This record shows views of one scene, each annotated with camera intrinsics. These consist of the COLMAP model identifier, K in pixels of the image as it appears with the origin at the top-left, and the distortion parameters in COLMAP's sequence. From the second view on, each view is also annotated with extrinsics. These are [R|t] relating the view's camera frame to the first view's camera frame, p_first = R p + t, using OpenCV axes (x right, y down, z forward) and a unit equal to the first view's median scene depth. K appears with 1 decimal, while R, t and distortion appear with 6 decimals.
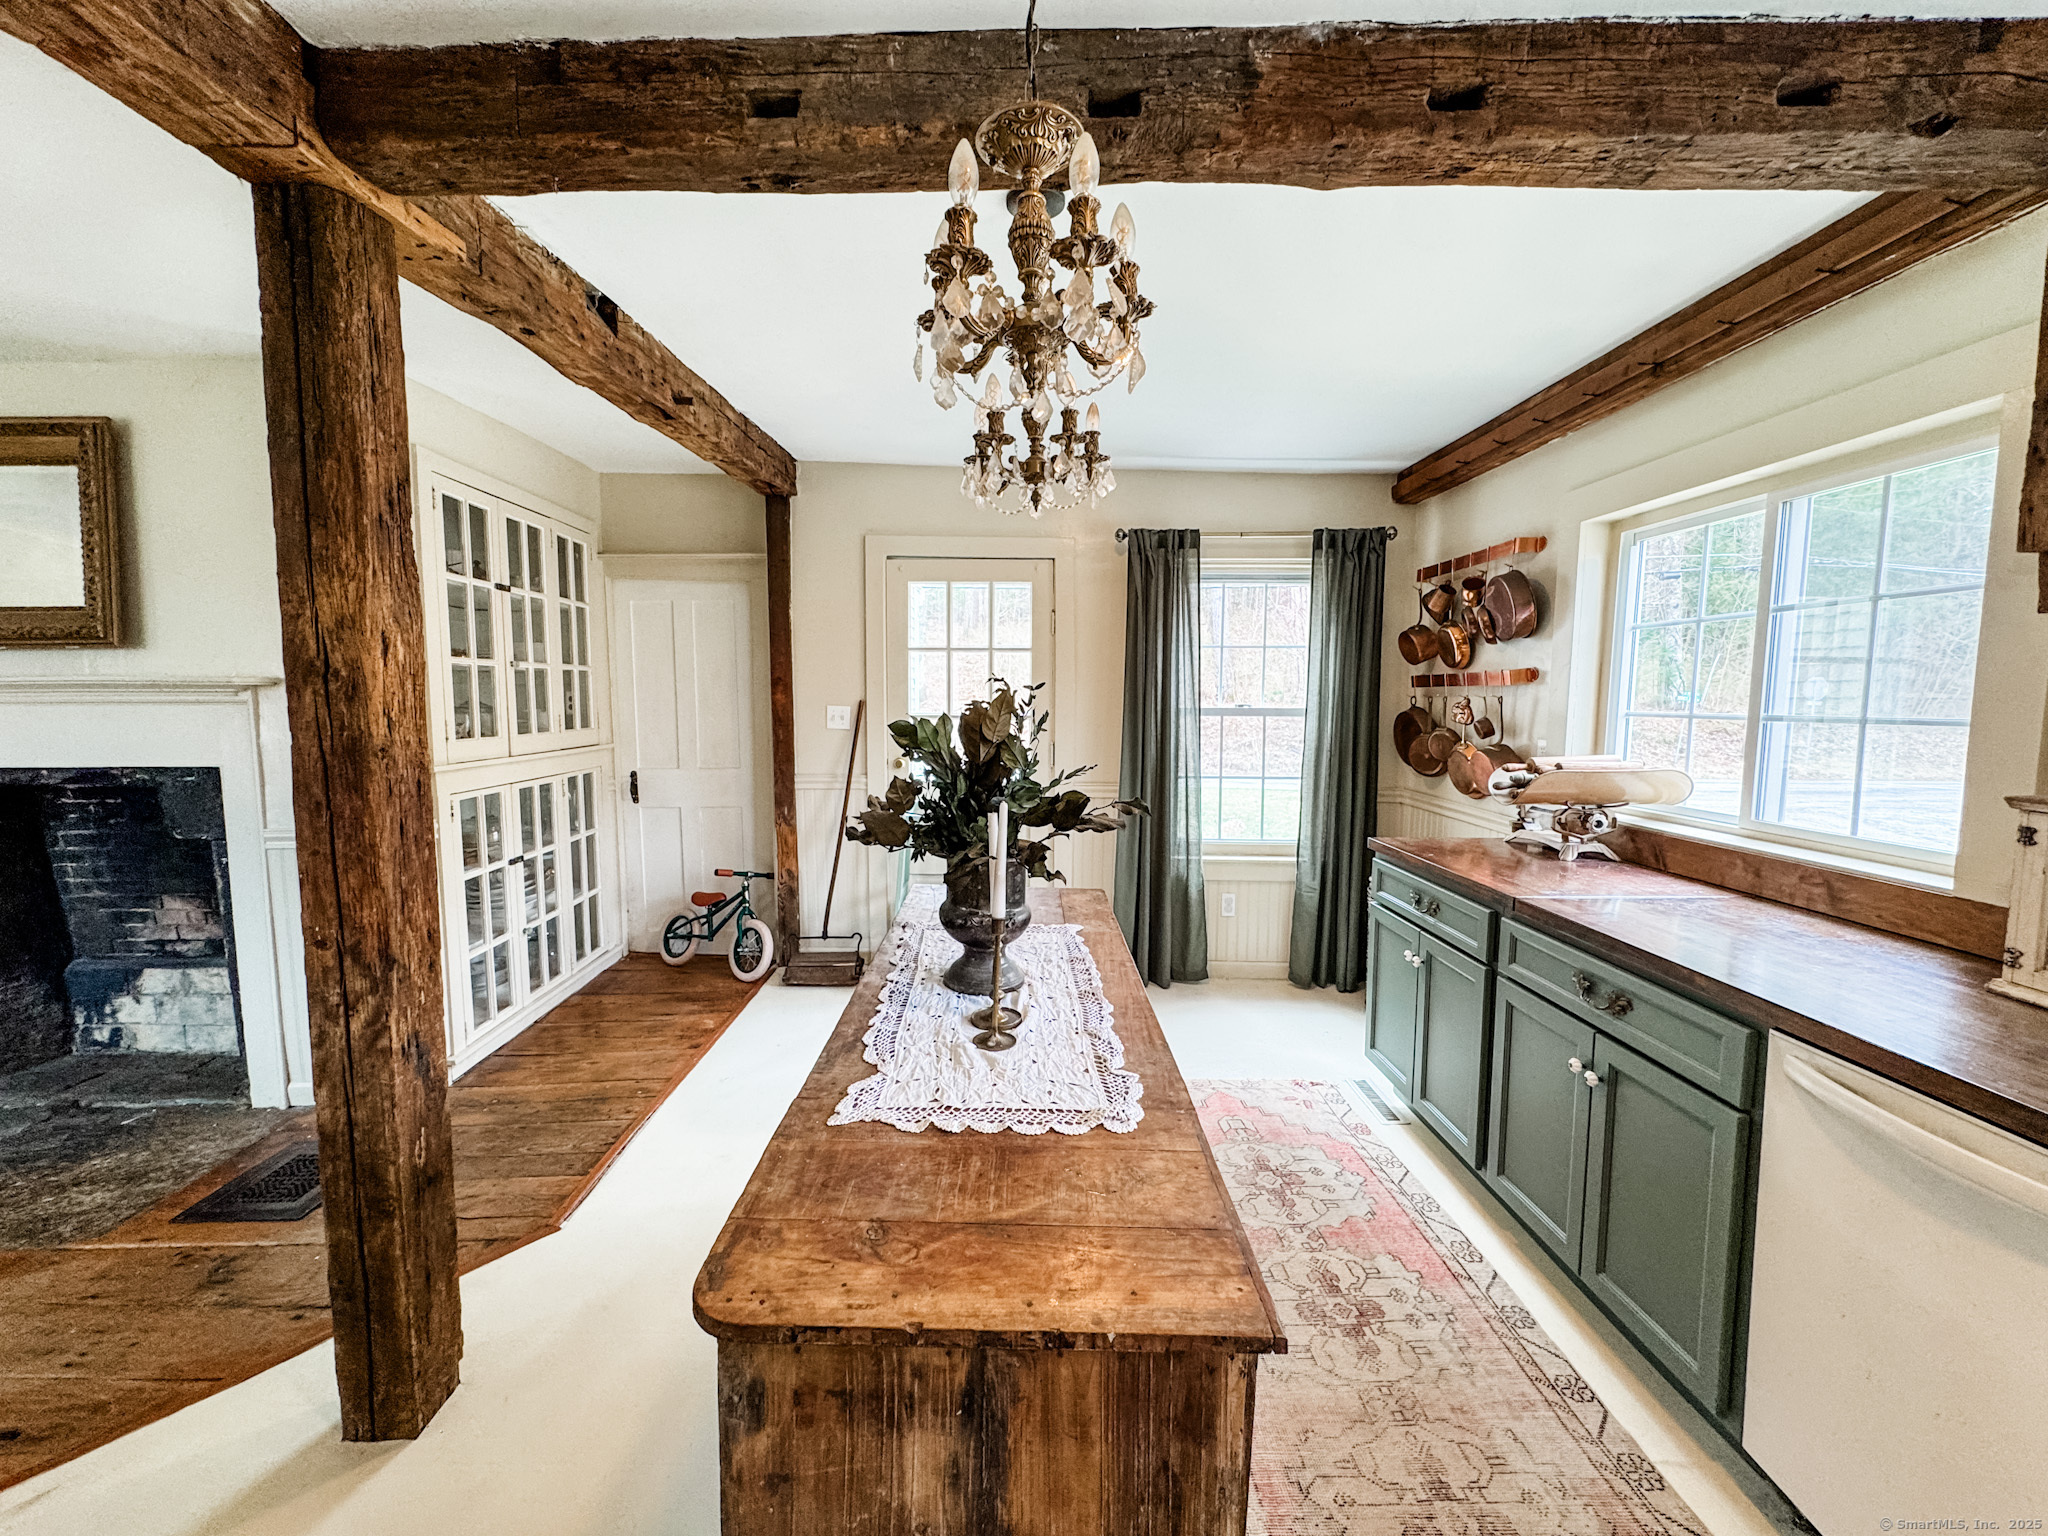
lens RADIAL K [[820.8, 0, 1019.1], [0, 820.8, 766.9], [0, 0, 1]] dist [-0.001661, 0.000043]
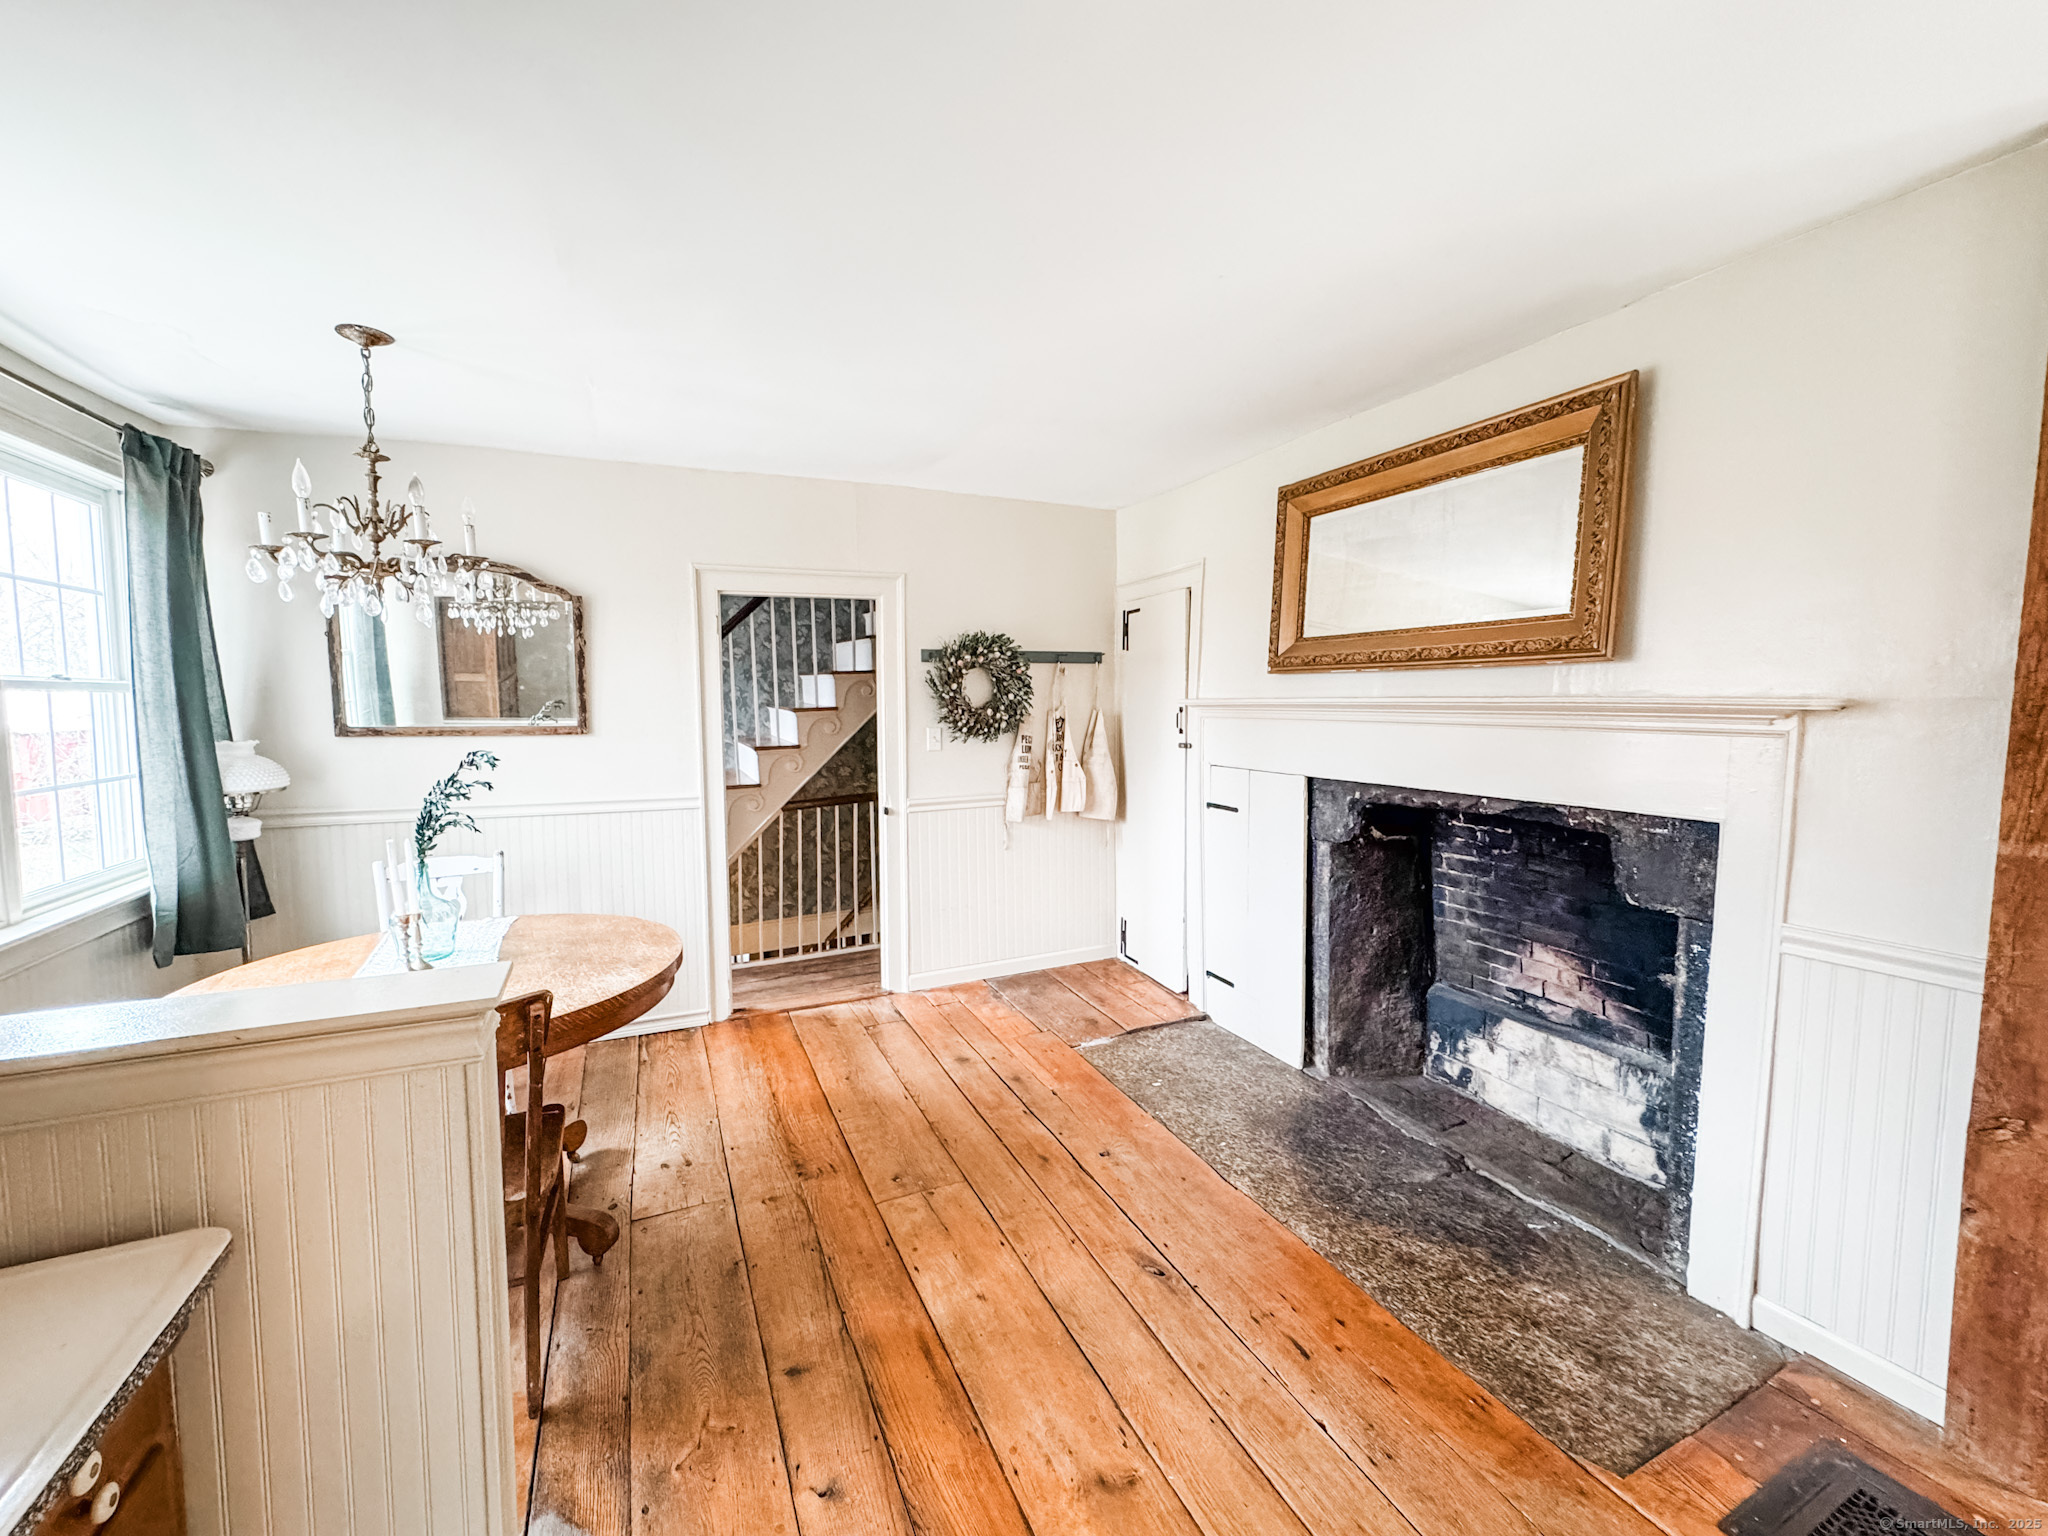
lens RADIAL K [[820.8, 0, 1019.1], [0, 820.8, 766.9], [0, 0, 1]] dist [-0.001661, 0.000043]
pose [[0.416415, 0.078205, -0.905805, -0.496326], [-0.088595, 0.995043, 0.045180, -0.022475], [0.904848, 0.061436, 0.421279, 0.119180]]
